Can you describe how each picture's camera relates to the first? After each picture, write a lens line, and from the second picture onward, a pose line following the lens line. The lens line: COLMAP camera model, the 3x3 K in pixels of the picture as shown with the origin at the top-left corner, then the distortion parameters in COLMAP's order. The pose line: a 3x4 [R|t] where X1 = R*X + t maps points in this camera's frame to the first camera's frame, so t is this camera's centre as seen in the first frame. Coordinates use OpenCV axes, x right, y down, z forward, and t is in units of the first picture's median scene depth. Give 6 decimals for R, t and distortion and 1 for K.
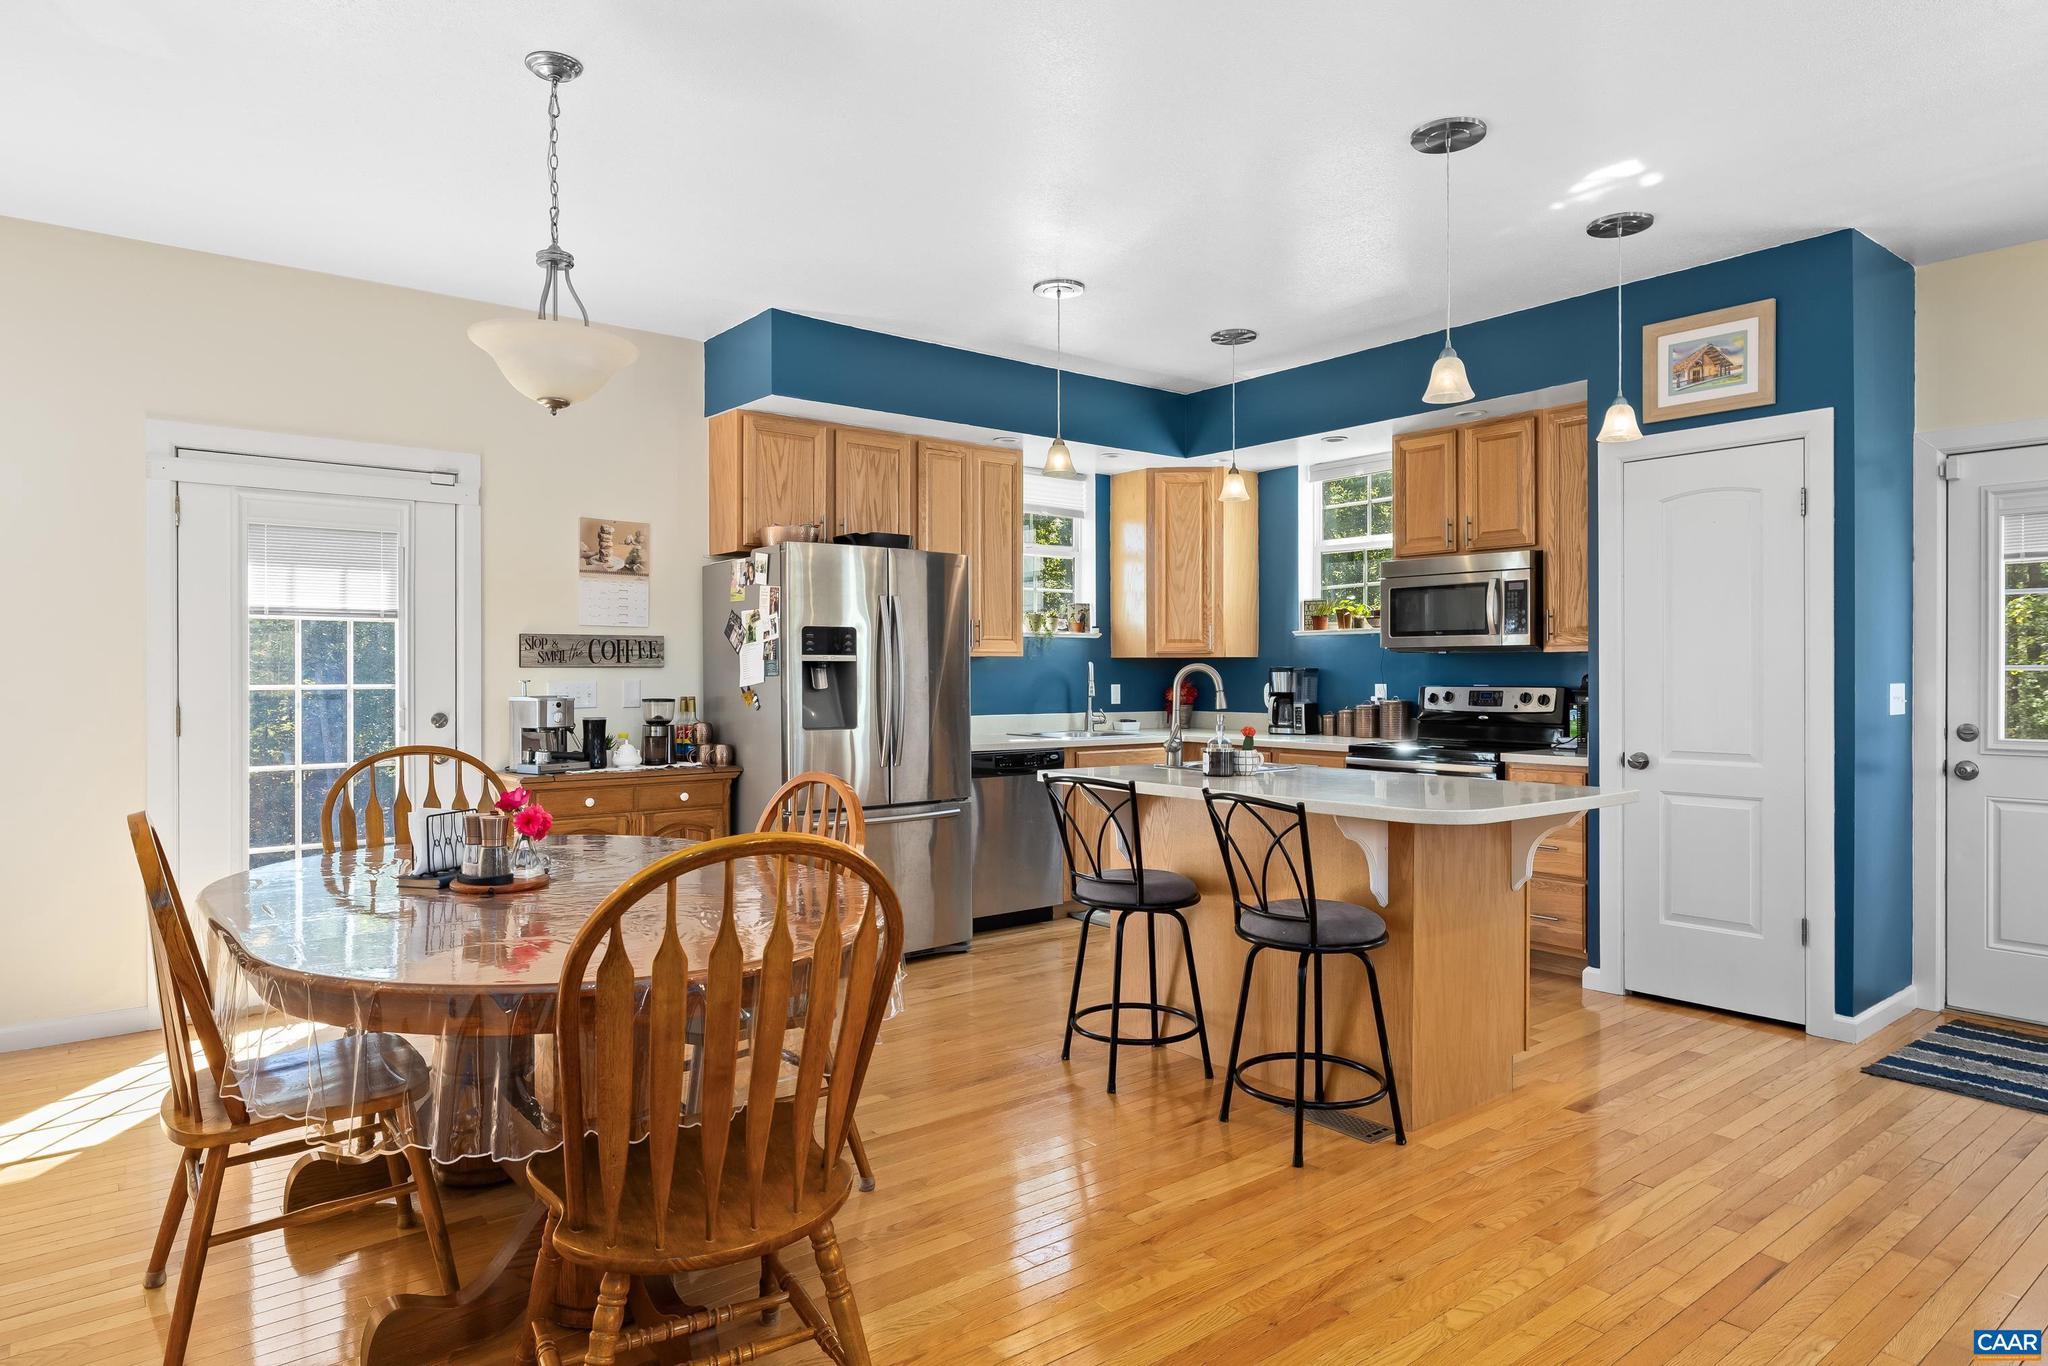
lens RADIAL K [[1174.4, 0, 1029.5], [0, 1174.4, 680.9], [0, 0, 1]] dist [-0.003412, -0.000346]
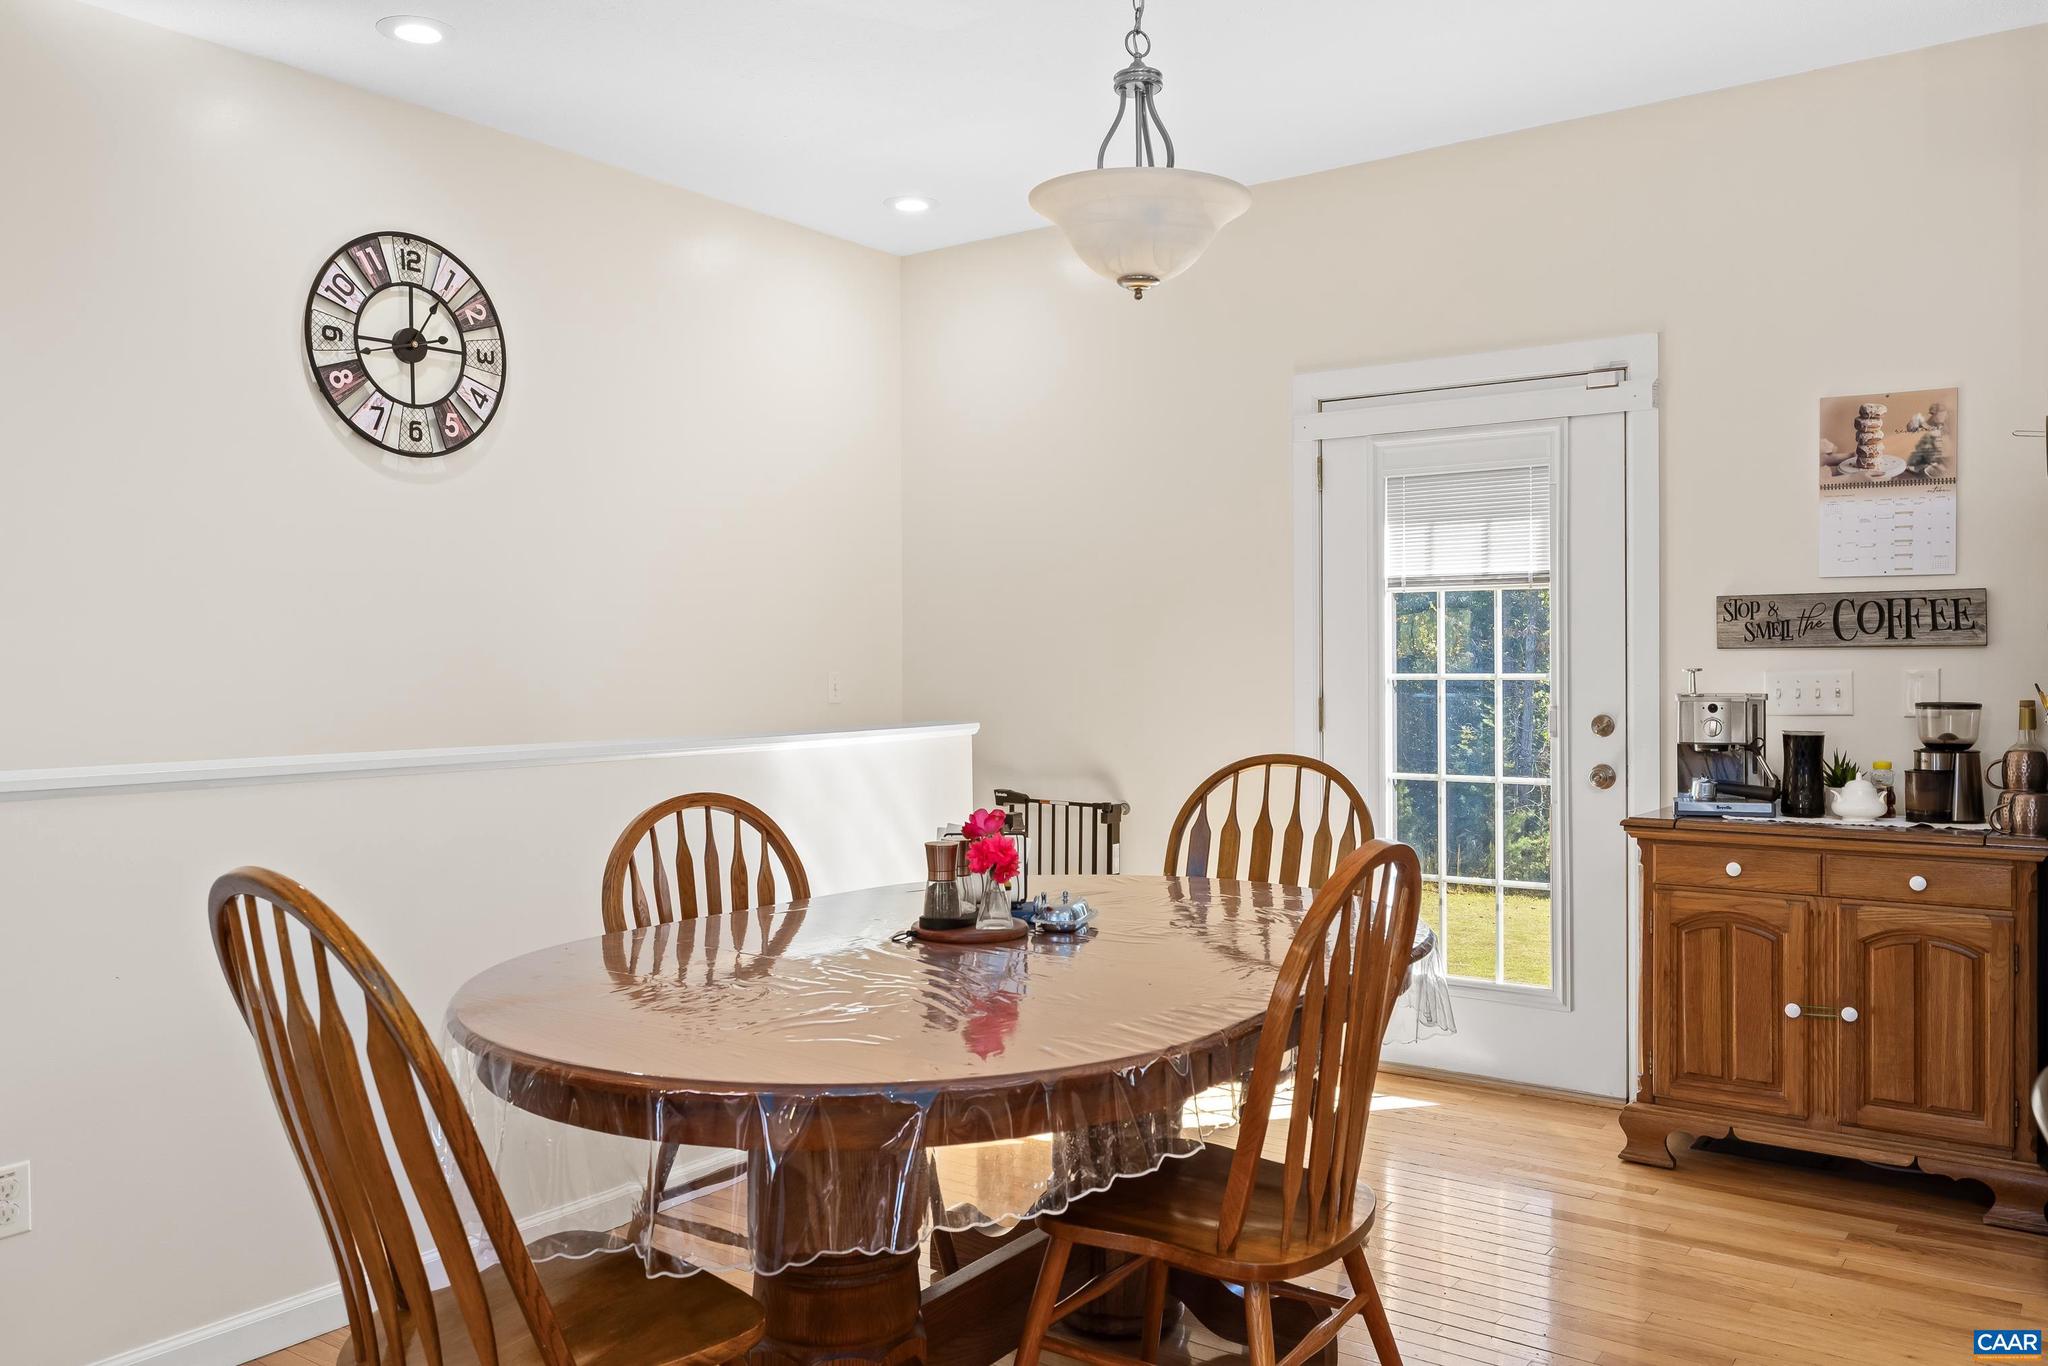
lens RADIAL K [[1596.4, 0, 1024.4], [0, 1596.4, 676.6], [0, 0, 1]] dist [-0.001610, -0.000674]
pose [[0.267703, 0.007700, -0.963471, 0.303650], [-0.003370, 0.999969, 0.007056, -0.001054], [0.963496, 0.001358, 0.267720, 0.394413]]
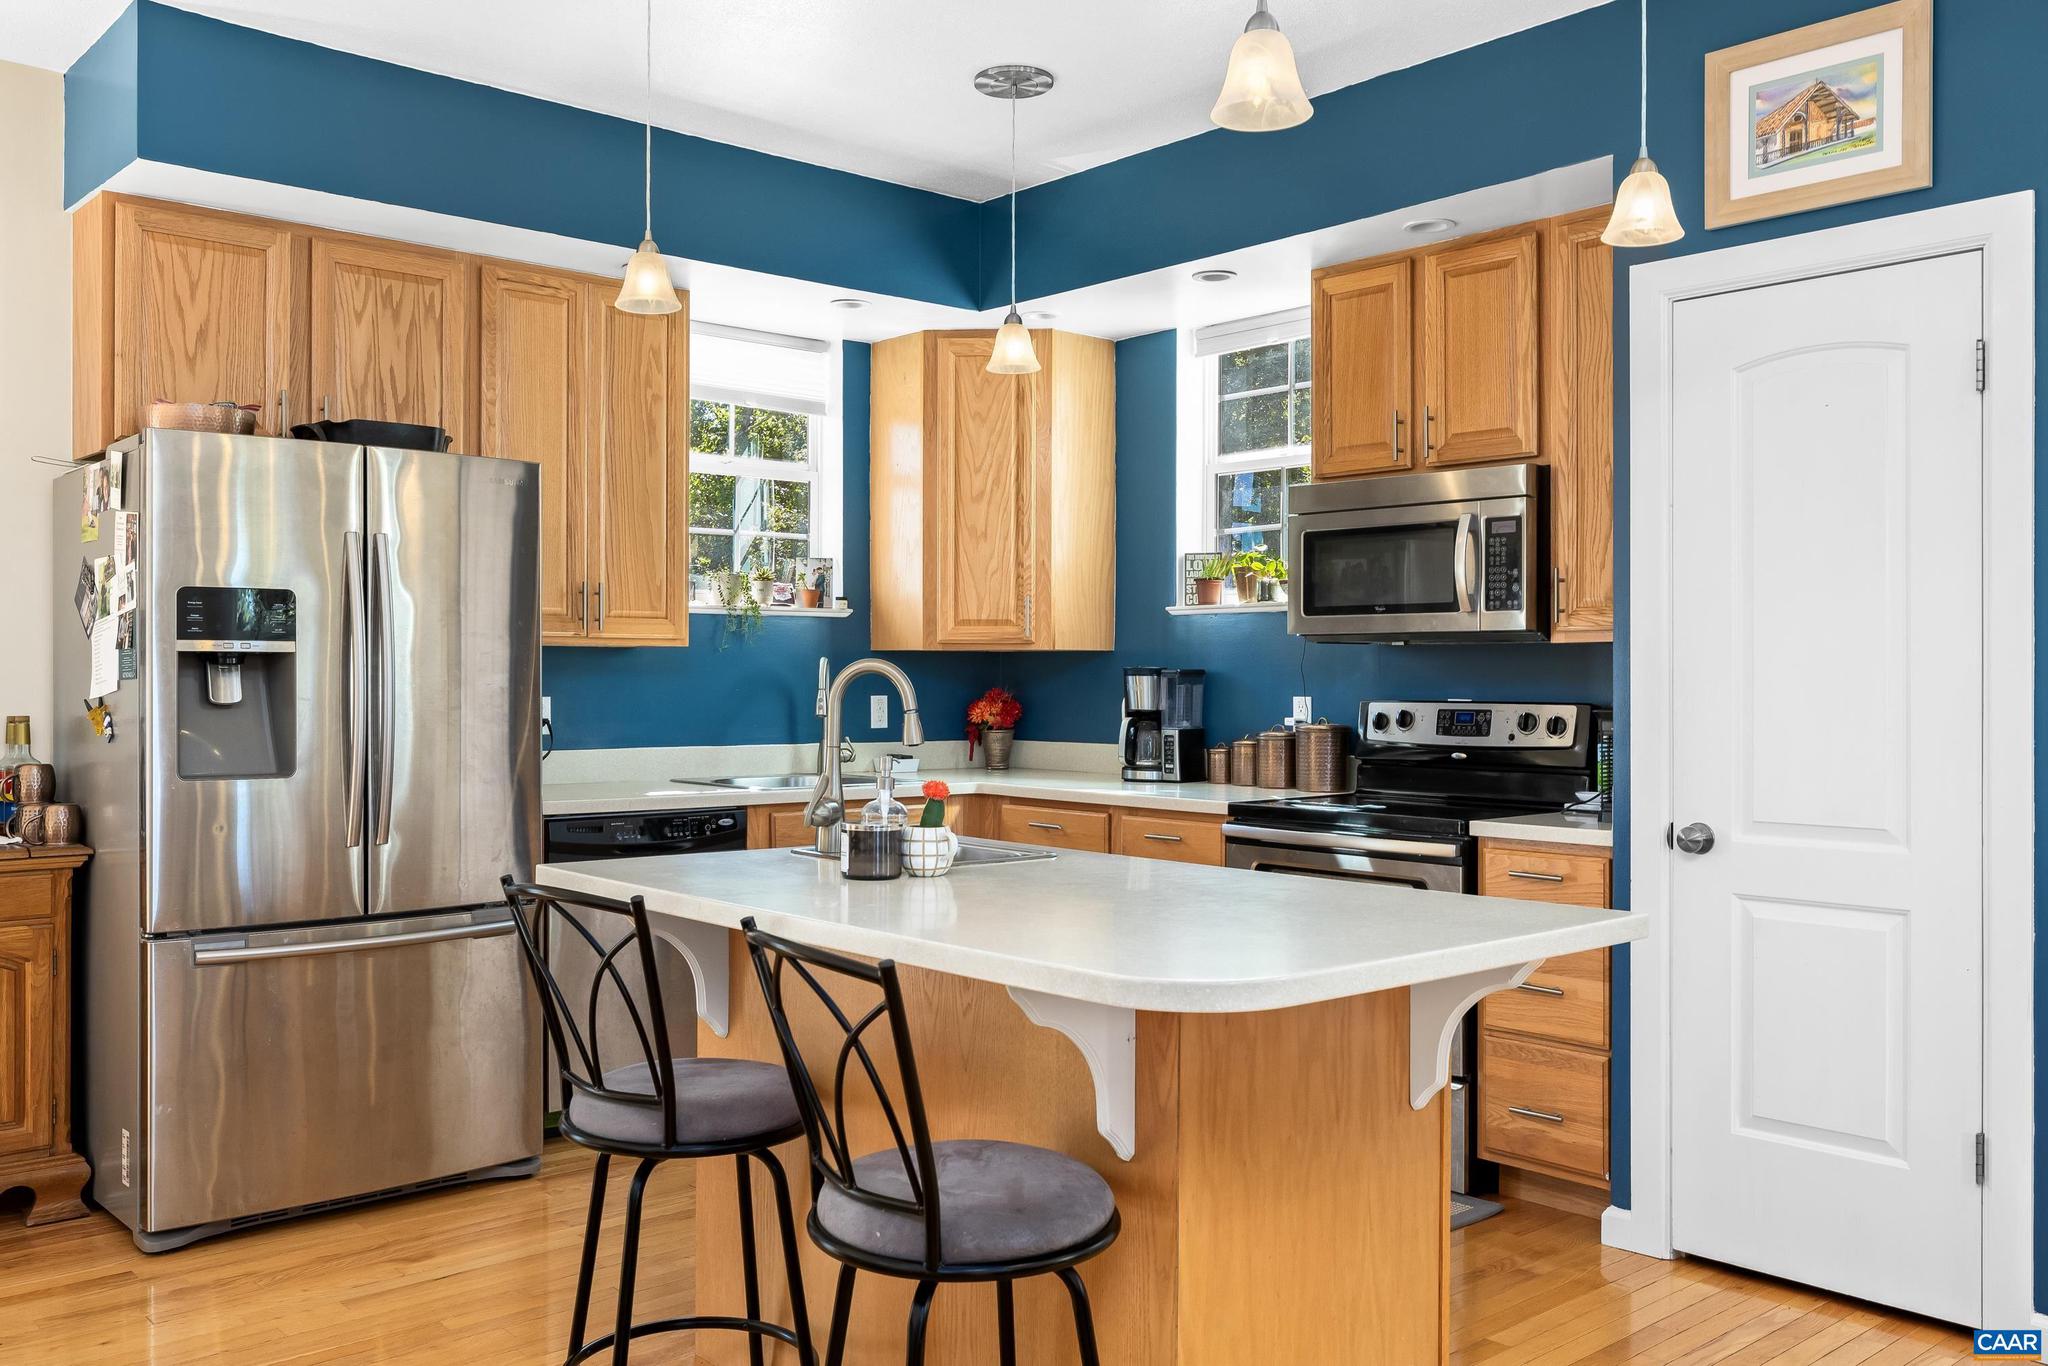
lens RADIAL K [[1704.1, 0, 1021.9], [0, 1704.1, 681.7], [0, 0, 1]] dist [0.003195, -0.015603]
pose [[0.998589, 0.004049, 0.052951, 0.137899], [-0.003869, 0.999986, -0.003494, -0.001617], [-0.052965, 0.003285, 0.998591, 0.185769]]
